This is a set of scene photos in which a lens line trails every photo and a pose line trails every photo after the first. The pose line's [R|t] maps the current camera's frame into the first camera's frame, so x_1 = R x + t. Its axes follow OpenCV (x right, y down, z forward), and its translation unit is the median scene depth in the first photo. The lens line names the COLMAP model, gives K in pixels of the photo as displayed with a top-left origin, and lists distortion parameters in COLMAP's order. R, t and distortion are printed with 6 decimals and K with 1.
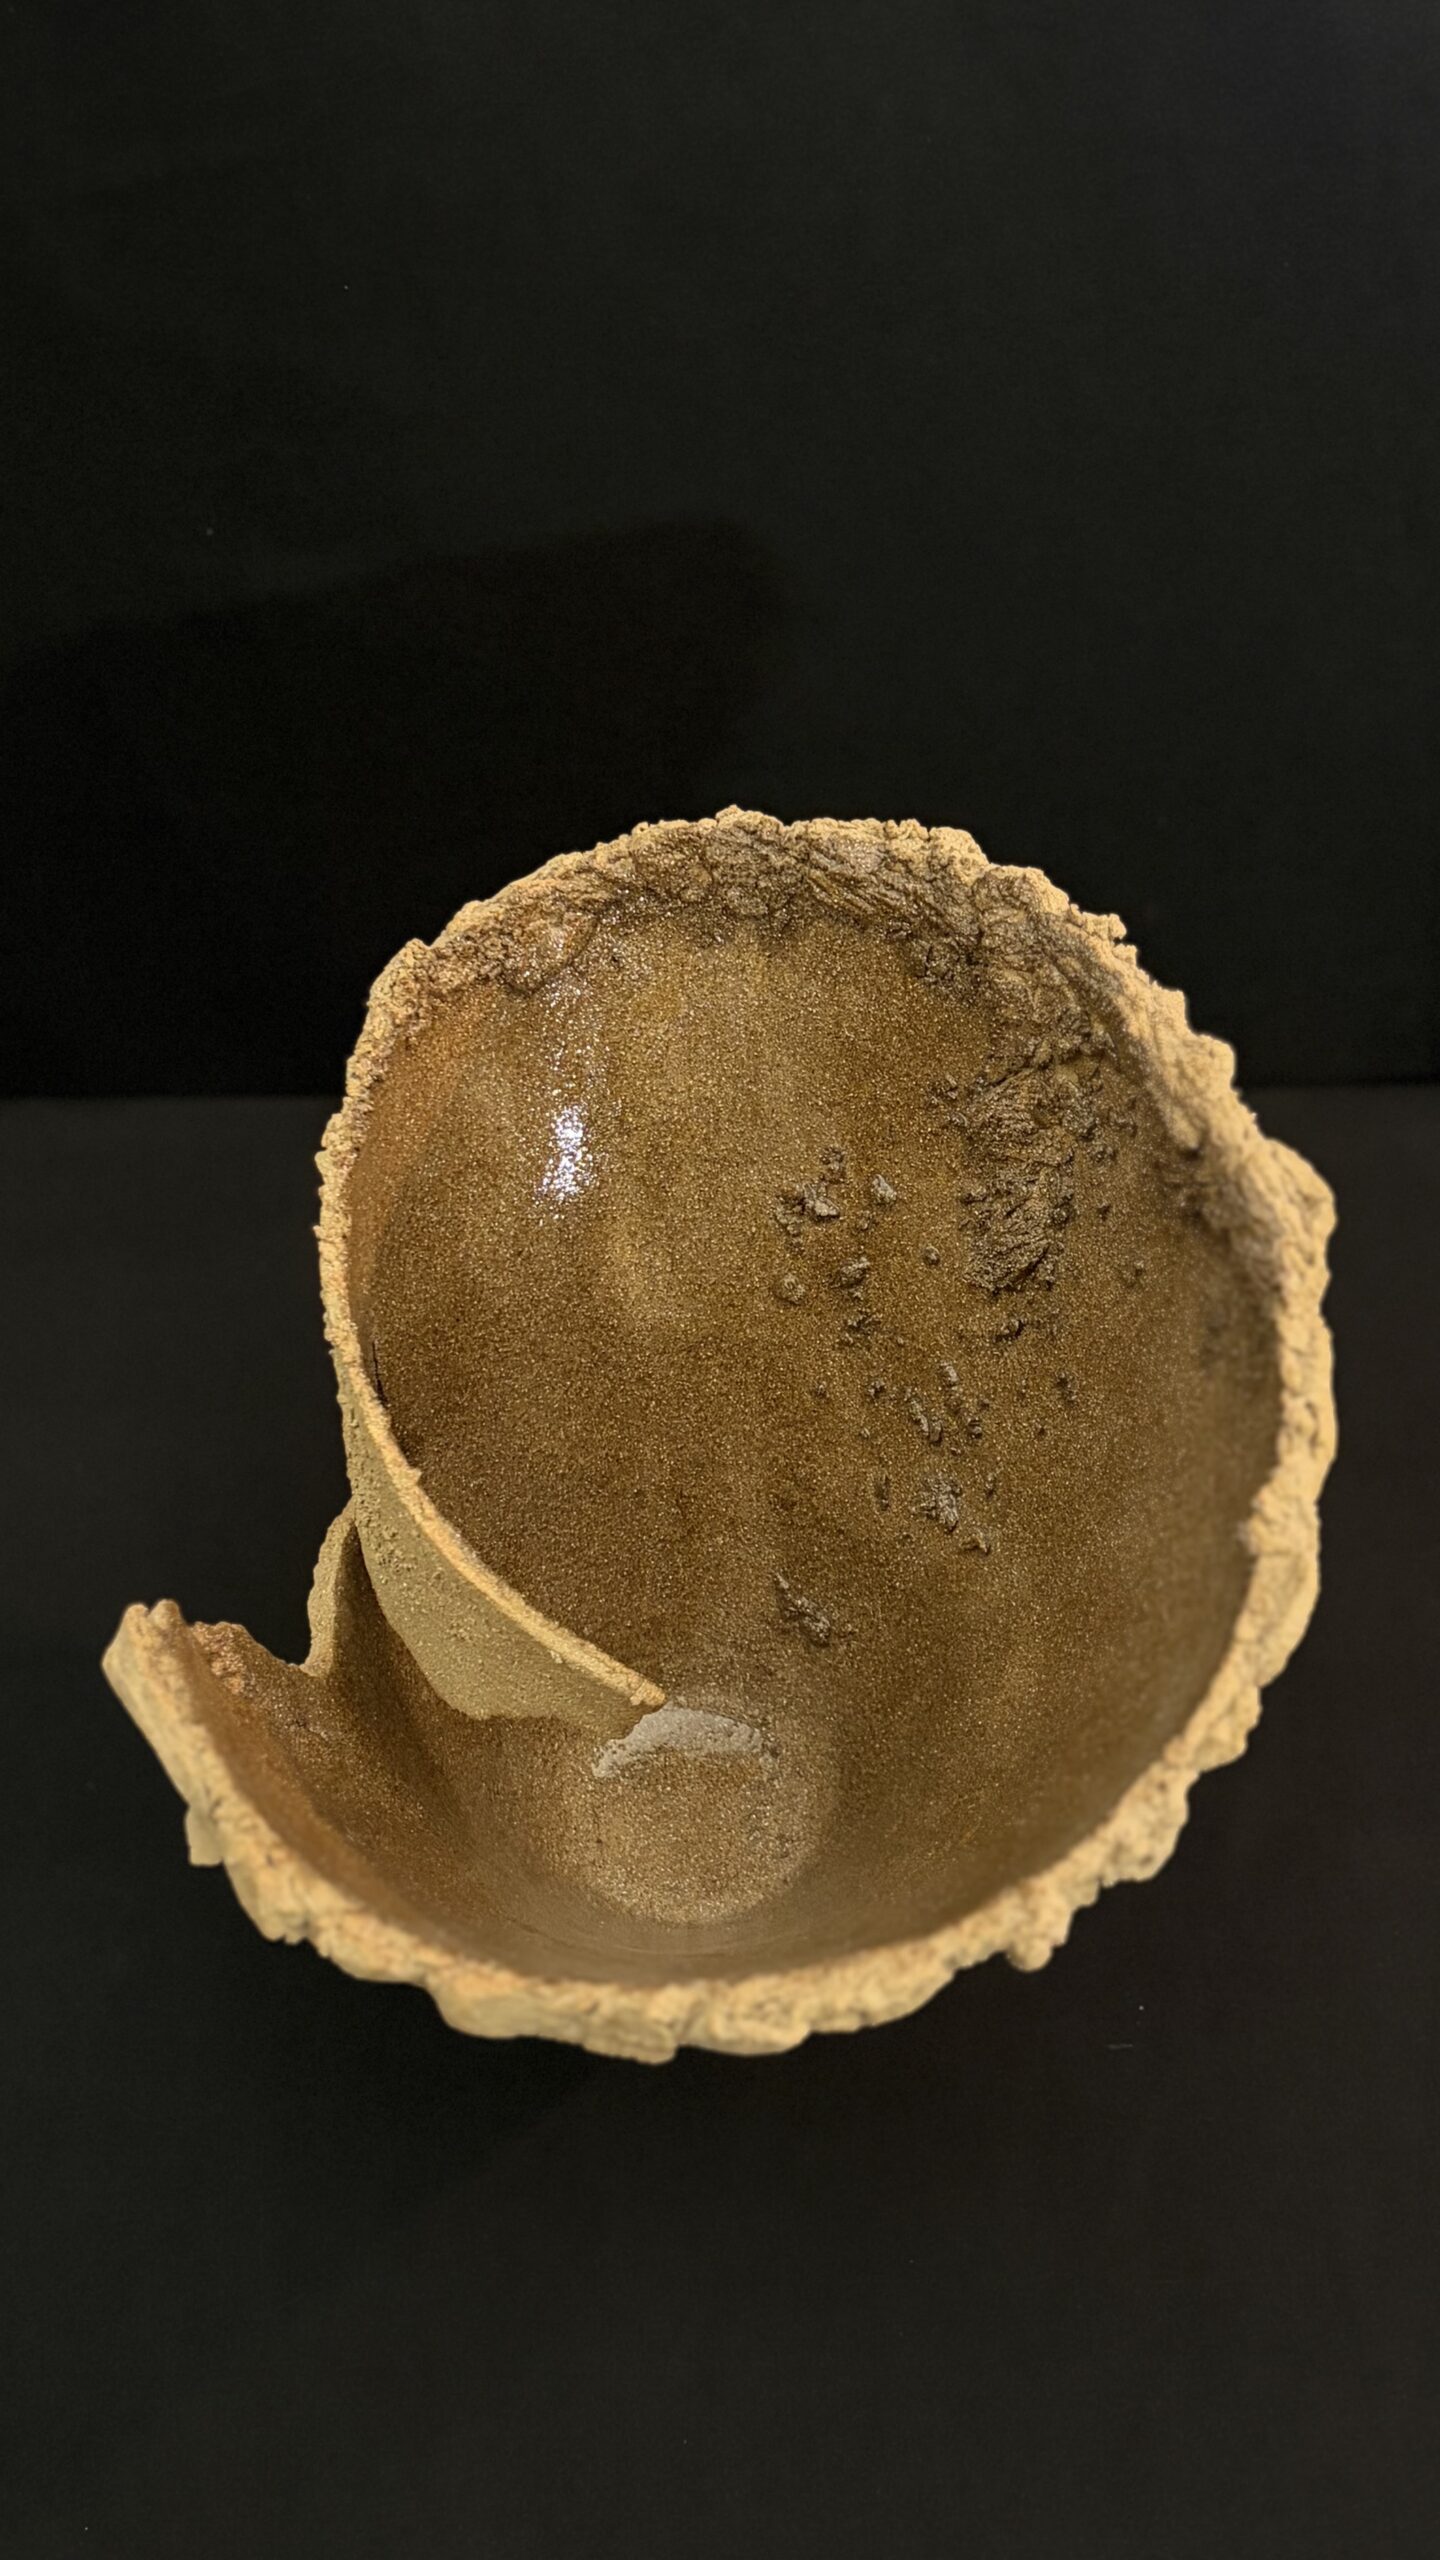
lens RADIAL K [[2841.7, 0, 732.1], [0, 2841.7, 1306.6], [0, 0, 1]] dist [0.158573, 0.000000]
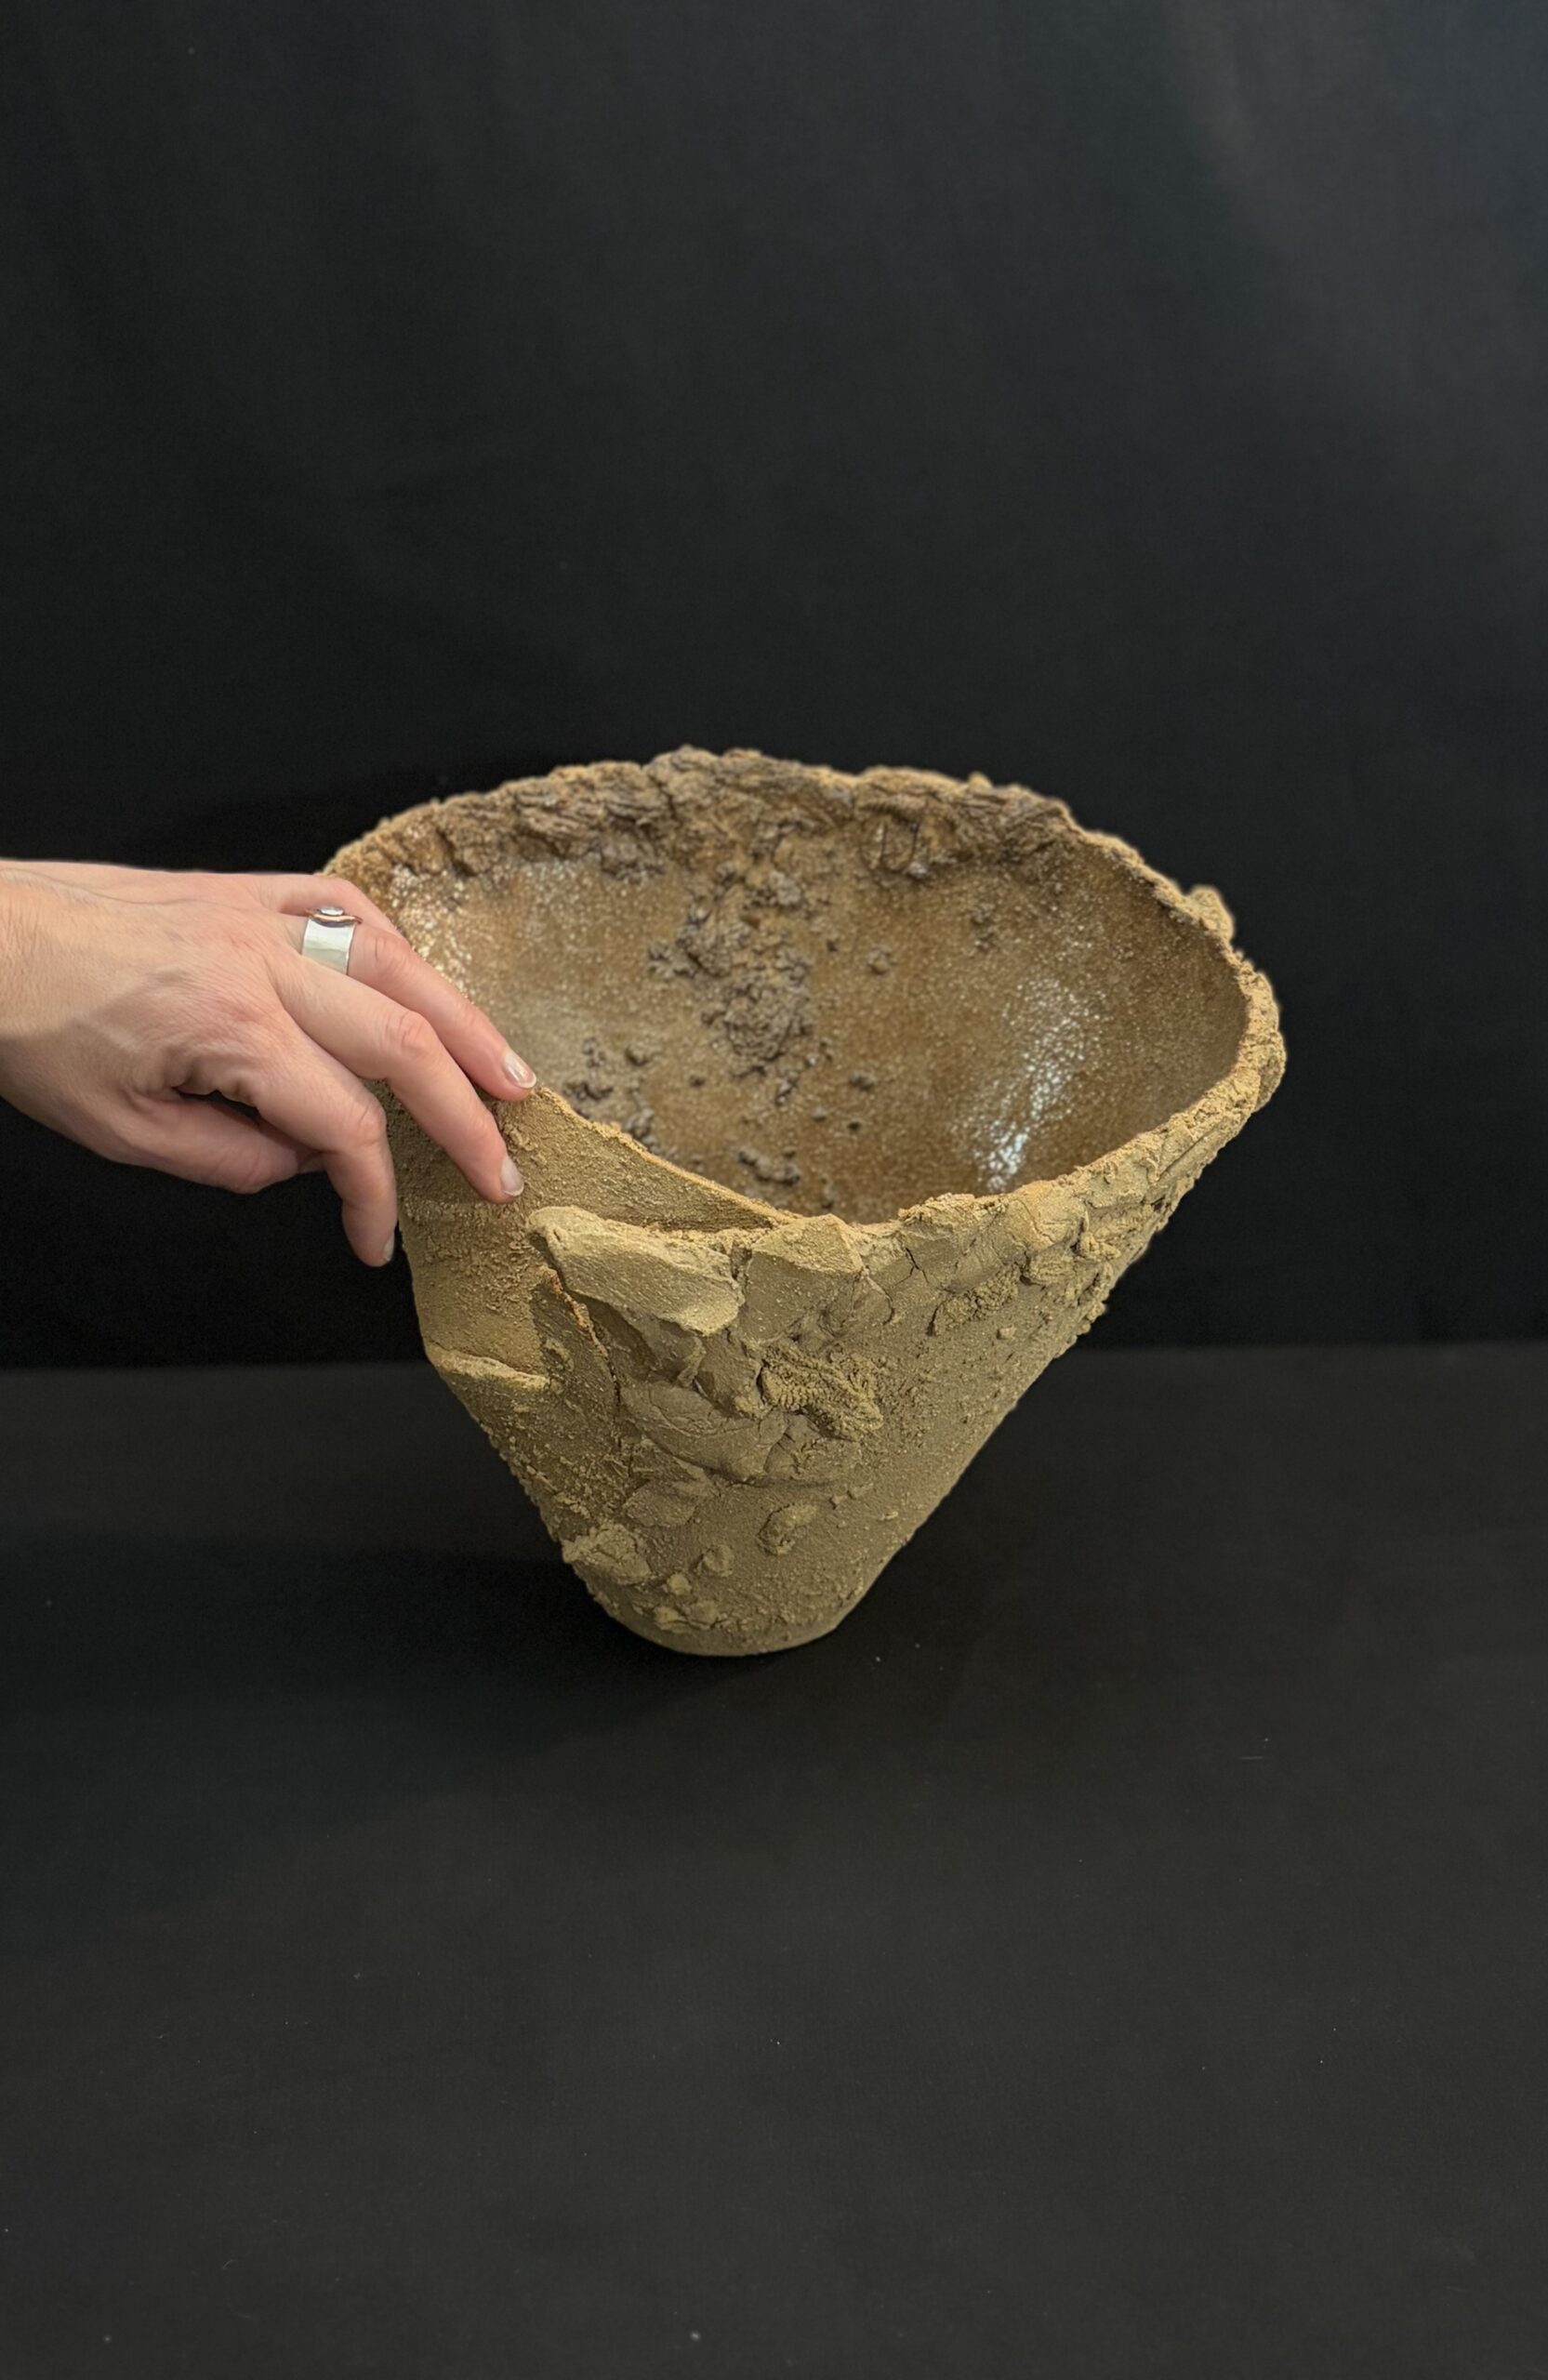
lens RADIAL K [[2733.9, 0, 770.9], [0, 2733.9, 1404.3], [0, 0, 1]] dist [0.175553, 0.000000]
pose [[0.680957, -0.235498, 0.693425, -0.856080], [0.531736, 0.810072, -0.247063, 0.453677], [-0.503541, 0.536958, 0.676847, 0.215495]]
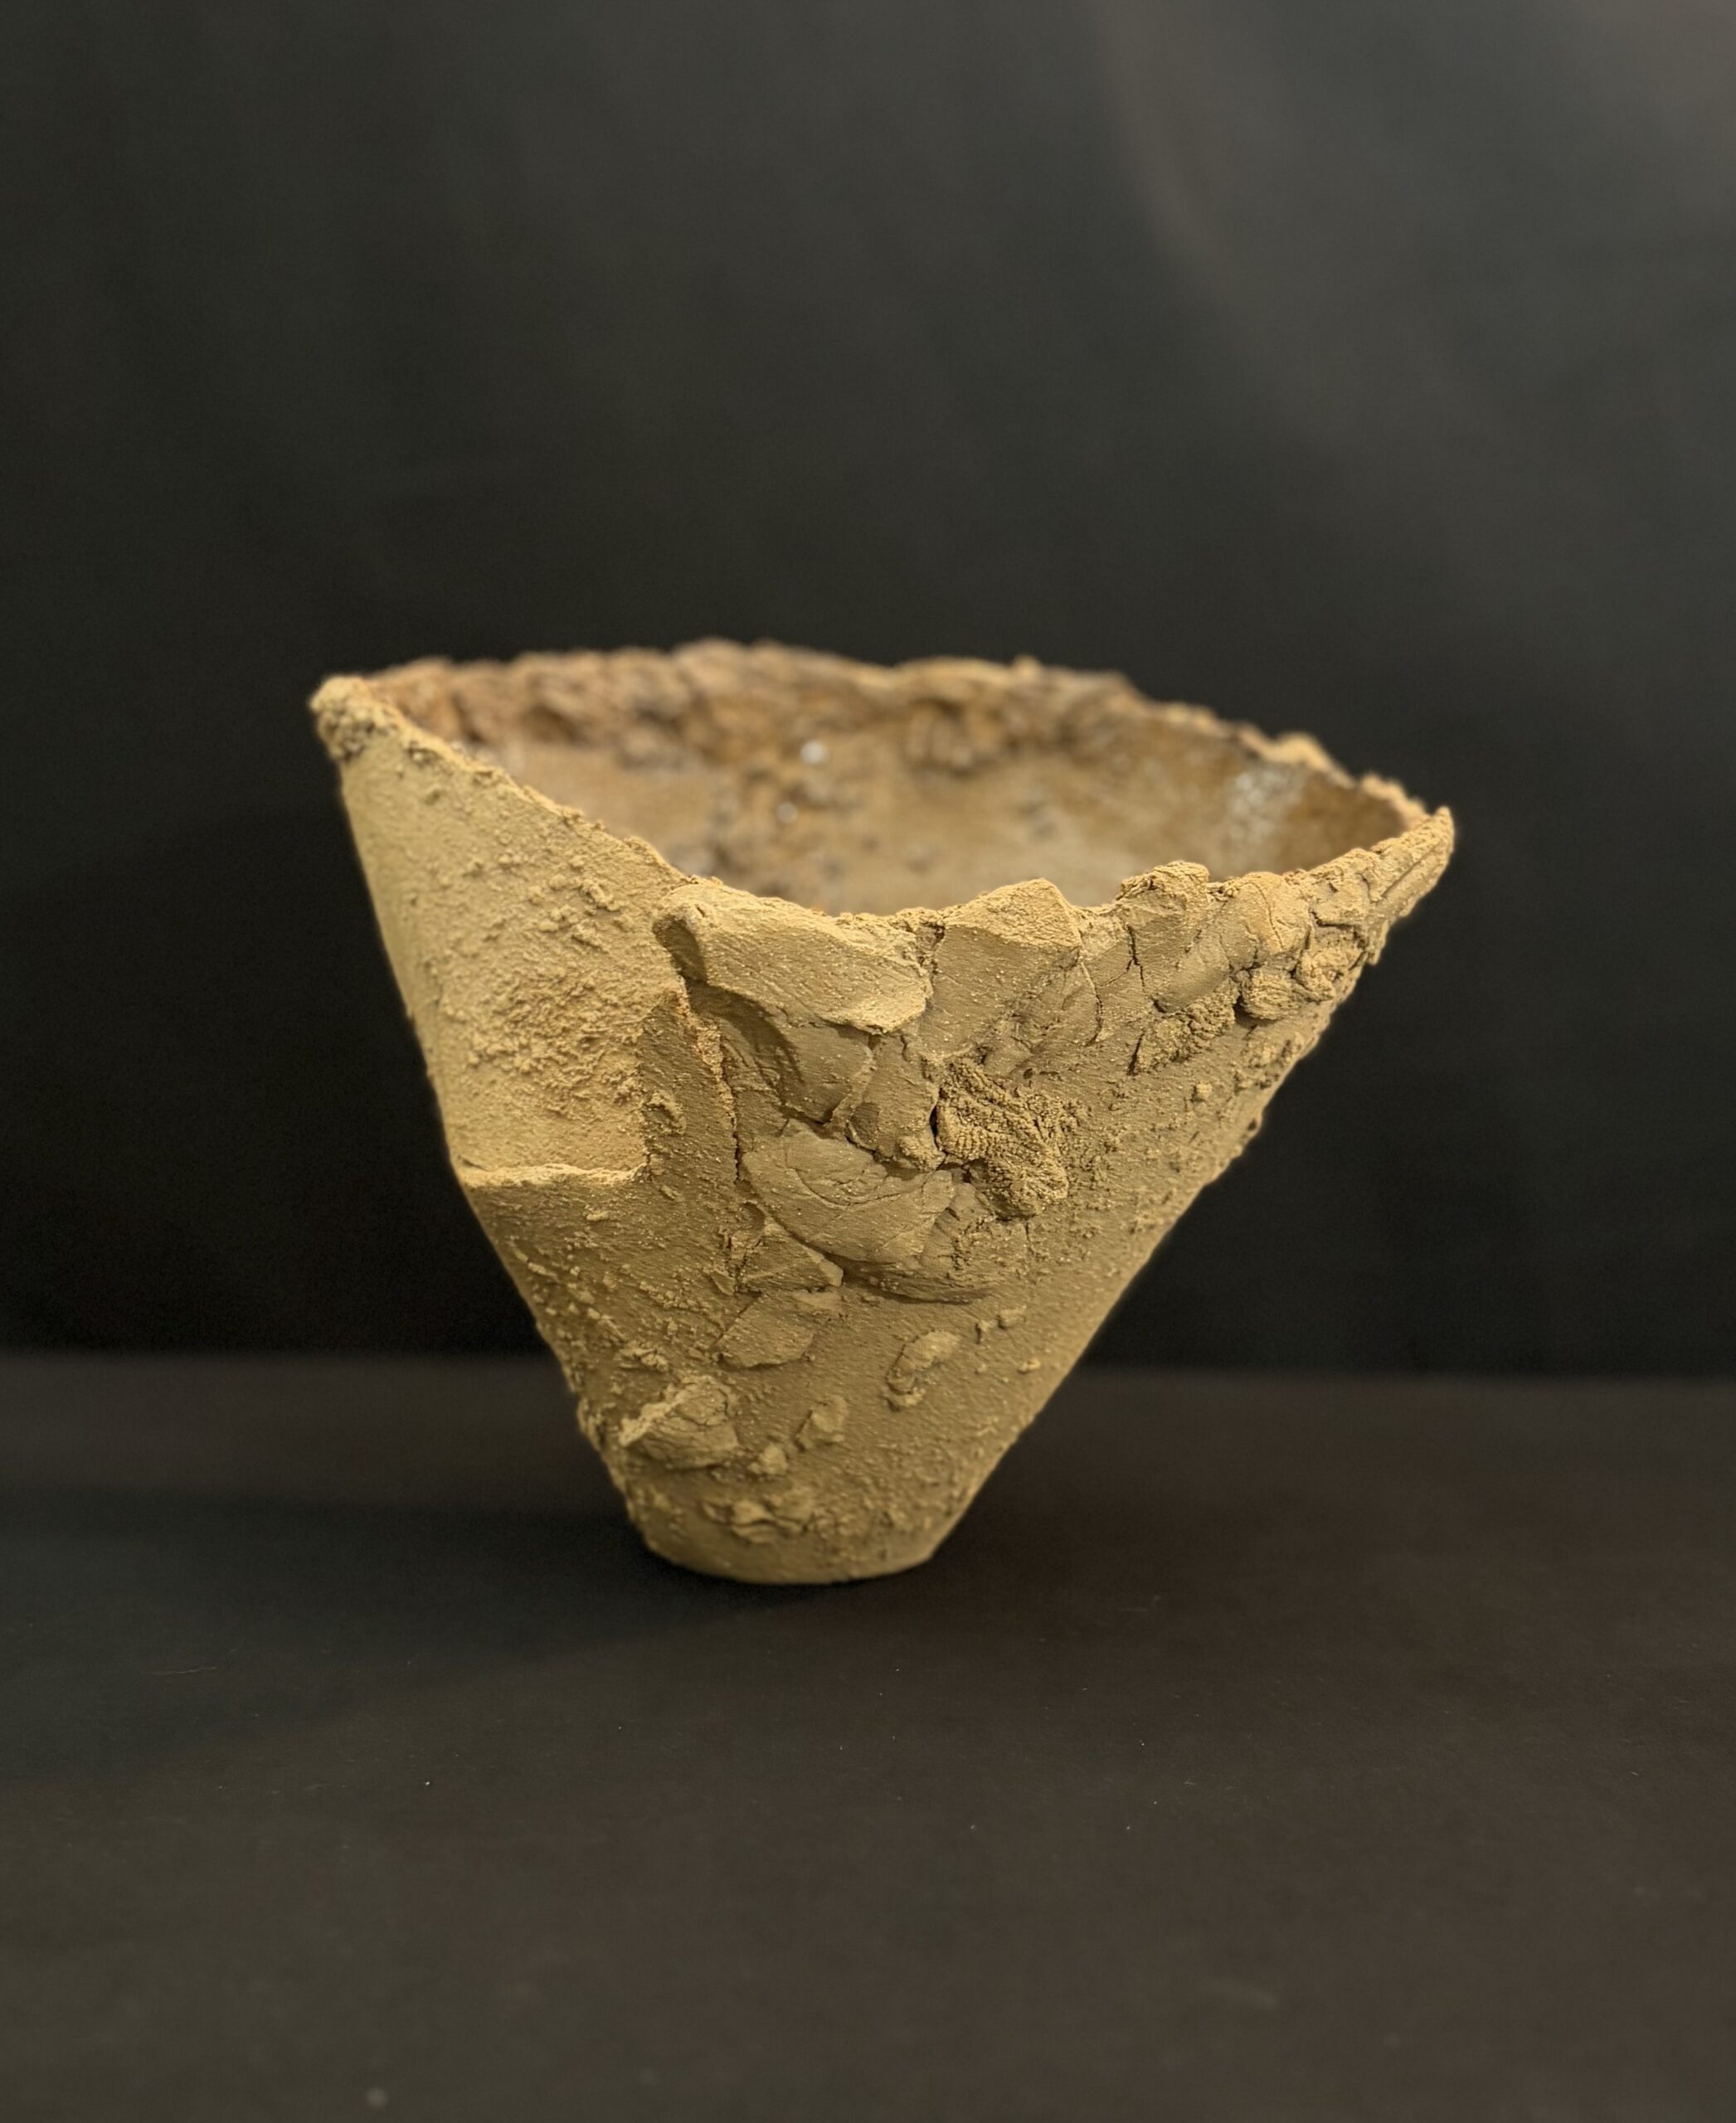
lens RADIAL K [[2319.6, 0, 855.0], [0, 2319.6, 1063.6], [0, 0, 1]] dist [0.181170, 0.000000]
pose [[0.551584, 0.003059, 0.834114, -0.745168], [0.590509, 0.704832, -0.393078, 0.442118], [-0.589113, 0.709367, 0.386968, 0.643203]]
